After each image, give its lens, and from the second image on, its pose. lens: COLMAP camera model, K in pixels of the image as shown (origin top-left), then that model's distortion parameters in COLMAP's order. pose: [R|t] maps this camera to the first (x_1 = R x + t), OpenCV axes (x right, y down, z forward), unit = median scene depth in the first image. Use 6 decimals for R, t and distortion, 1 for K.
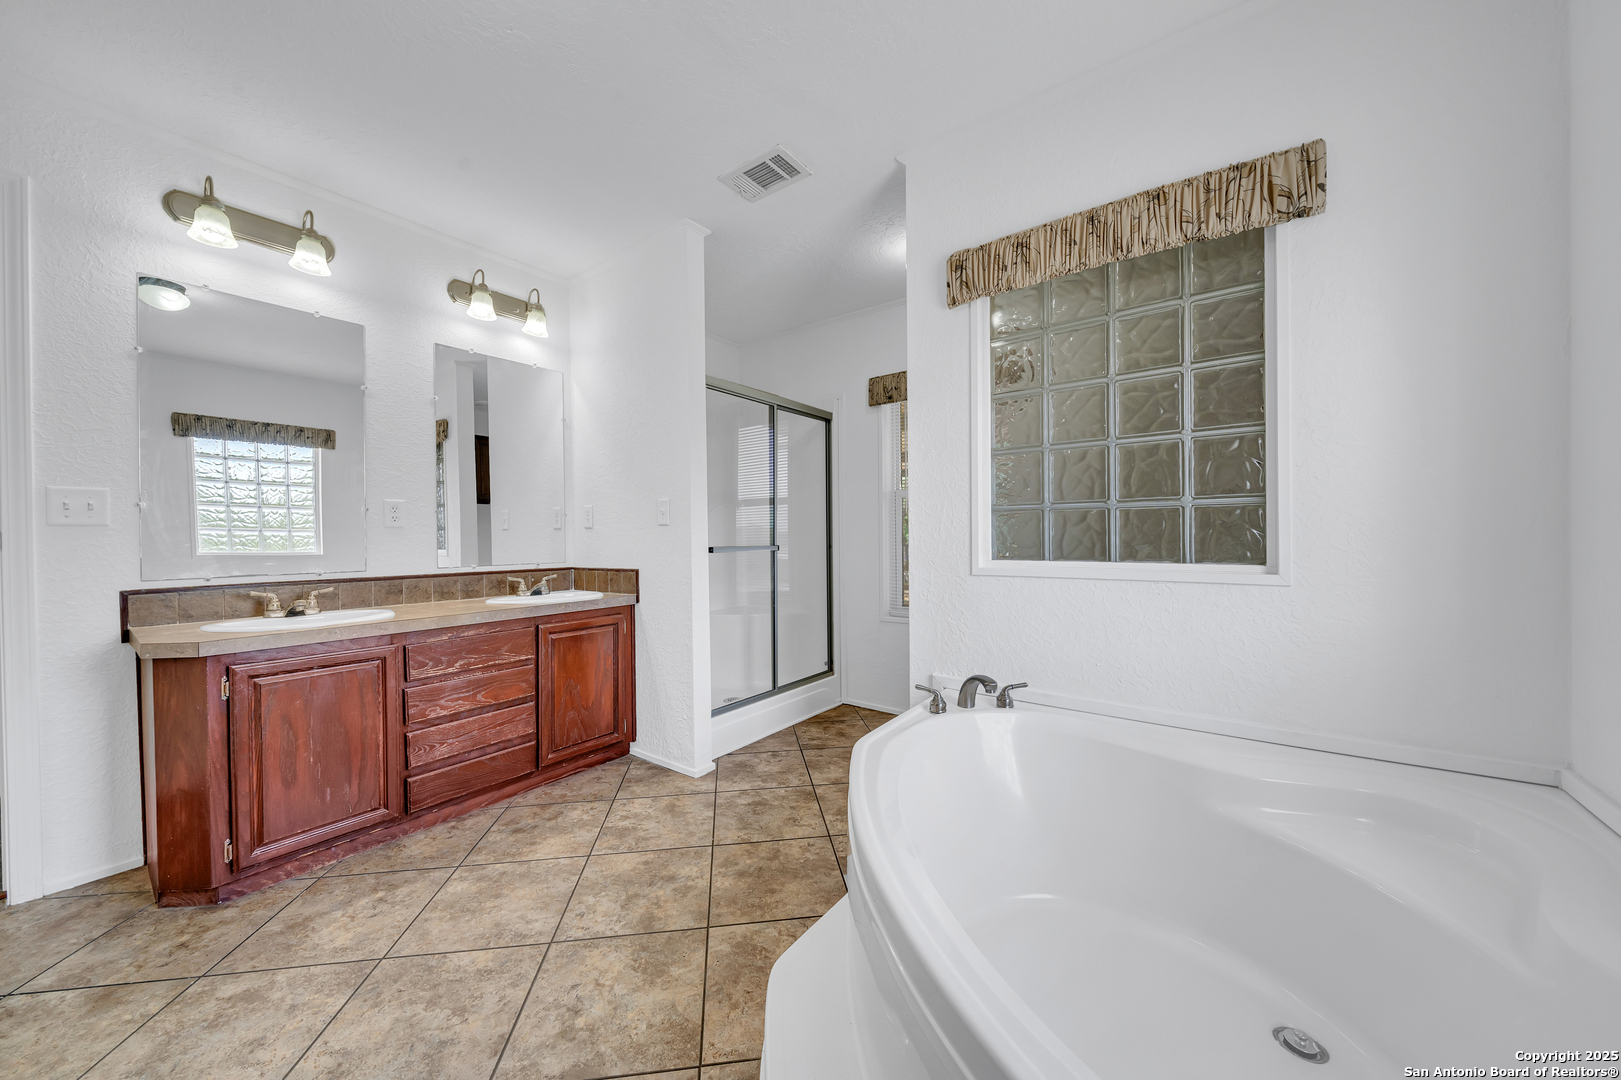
lens RADIAL K [[570.5, 0, 809.3], [0, 570.5, 534.2], [0, 0, 1]] dist [-0.002520, -0.000200]
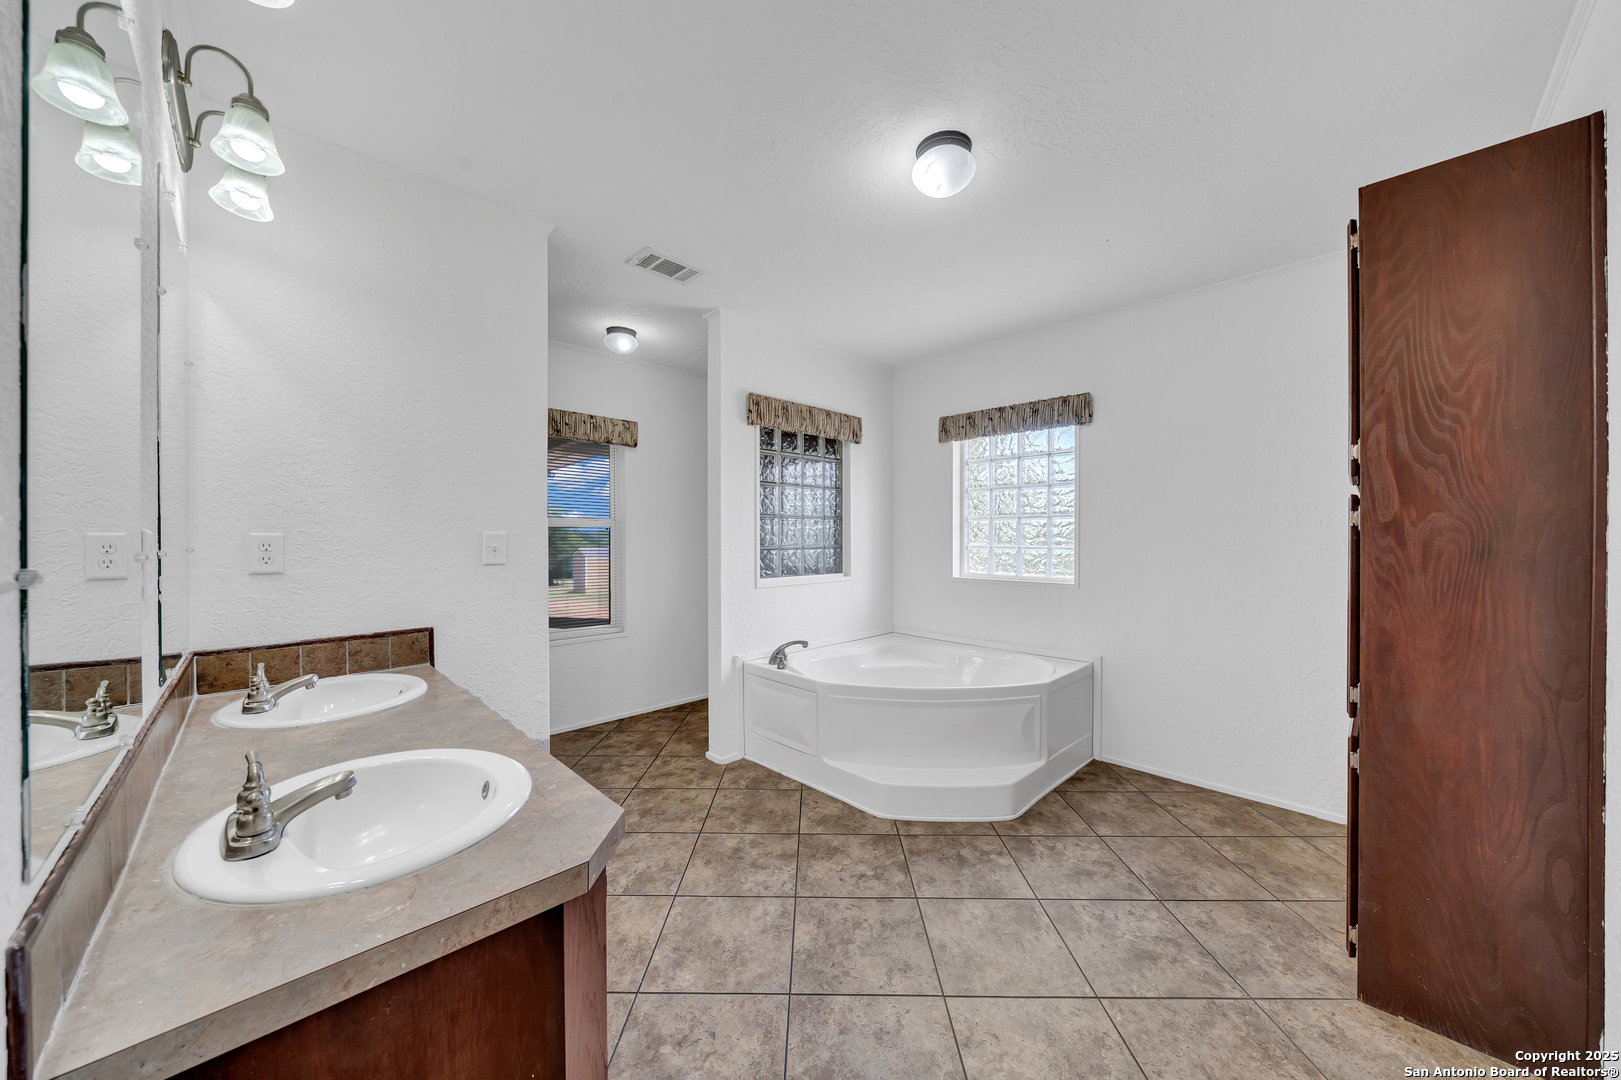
lens RADIAL K [[570.5, 0, 809.3], [0, 570.5, 534.2], [0, 0, 1]] dist [-0.002520, -0.000200]
pose [[0.142211, 0.011403, 0.989771, -1.293841], [0.000622, 0.999932, -0.011609, -0.065305], [-0.989836, 0.002267, 0.142194, 0.585586]]
